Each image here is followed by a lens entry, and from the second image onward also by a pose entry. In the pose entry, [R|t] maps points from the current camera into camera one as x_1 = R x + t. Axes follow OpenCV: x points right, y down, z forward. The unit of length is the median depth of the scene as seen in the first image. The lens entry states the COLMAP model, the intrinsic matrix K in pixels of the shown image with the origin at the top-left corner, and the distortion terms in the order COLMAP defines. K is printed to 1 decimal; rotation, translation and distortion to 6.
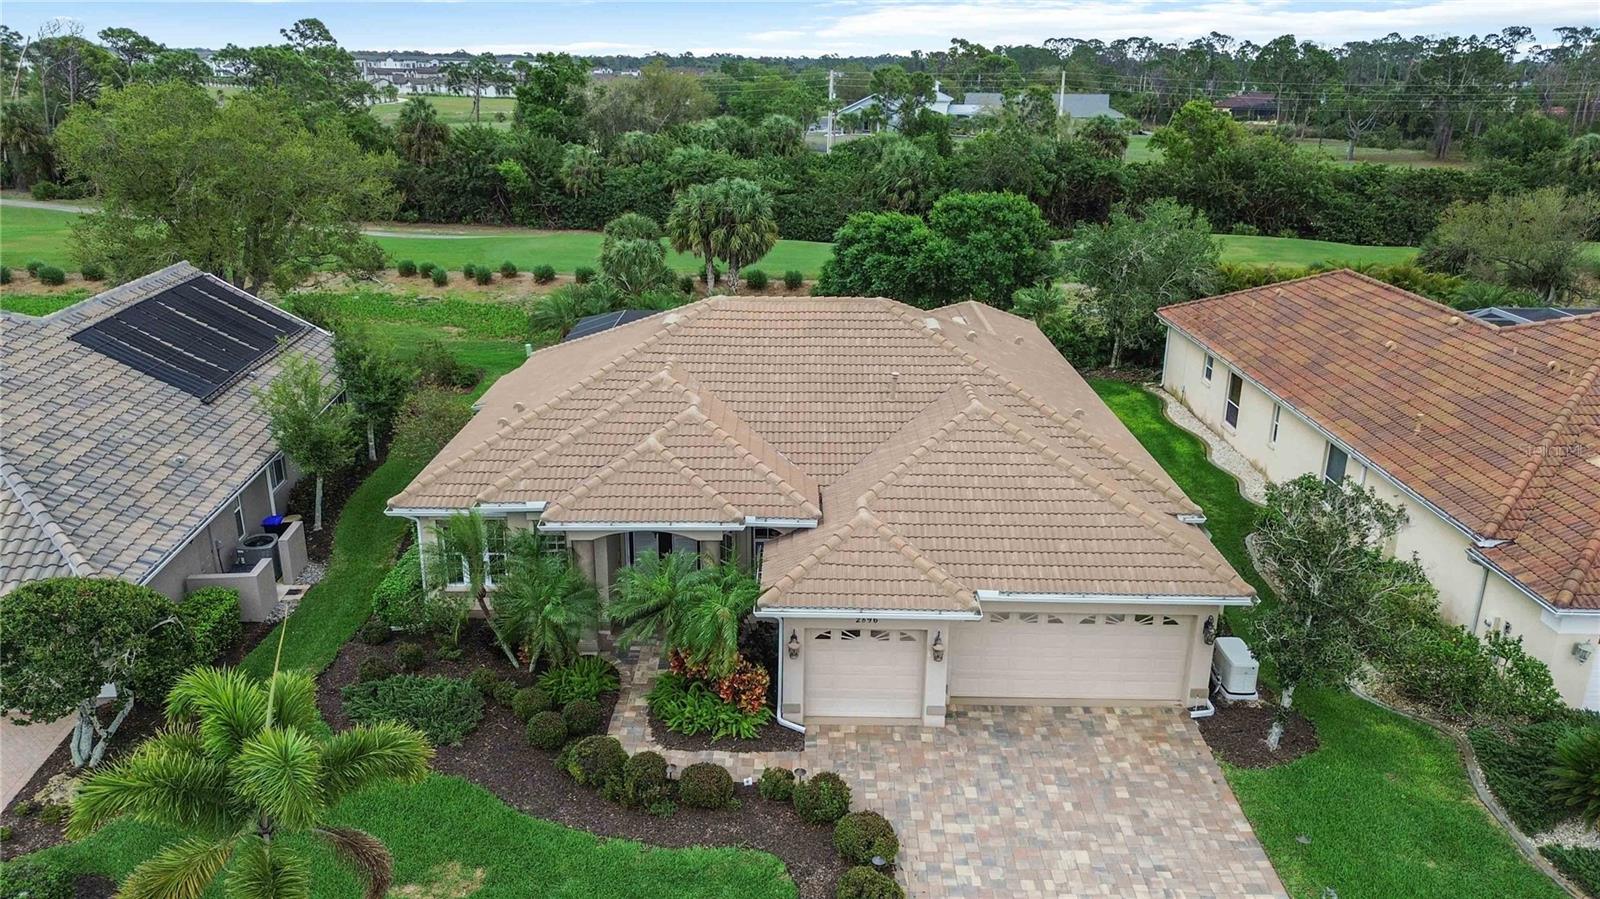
lens RADIAL K [[1137.5, 0, 800.0], [0, 1137.5, 449.5], [0, 0, 1]] dist [0.062642, -0.062327]
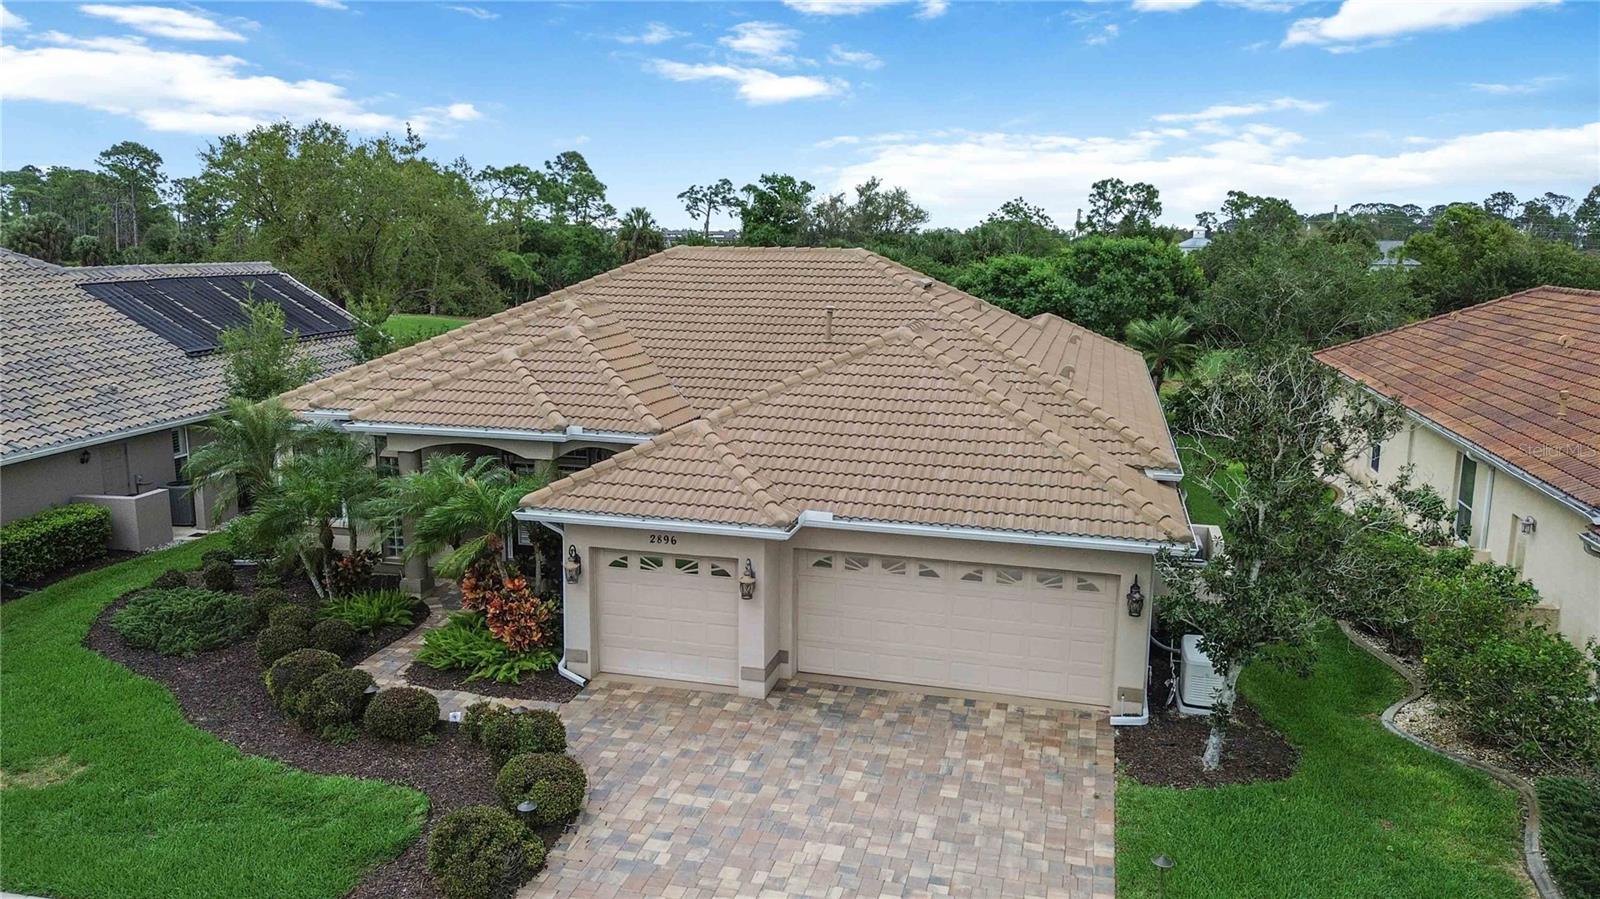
lens RADIAL K [[1137.5, 0, 800.0], [0, 1137.5, 449.5], [0, 0, 1]] dist [0.062642, -0.062327]
pose [[0.968543, 0.045623, -0.244629, 0.324515], [-0.081000, 0.987314, -0.136565, 0.180843], [0.235295, 0.152084, 0.959951, 0.259129]]
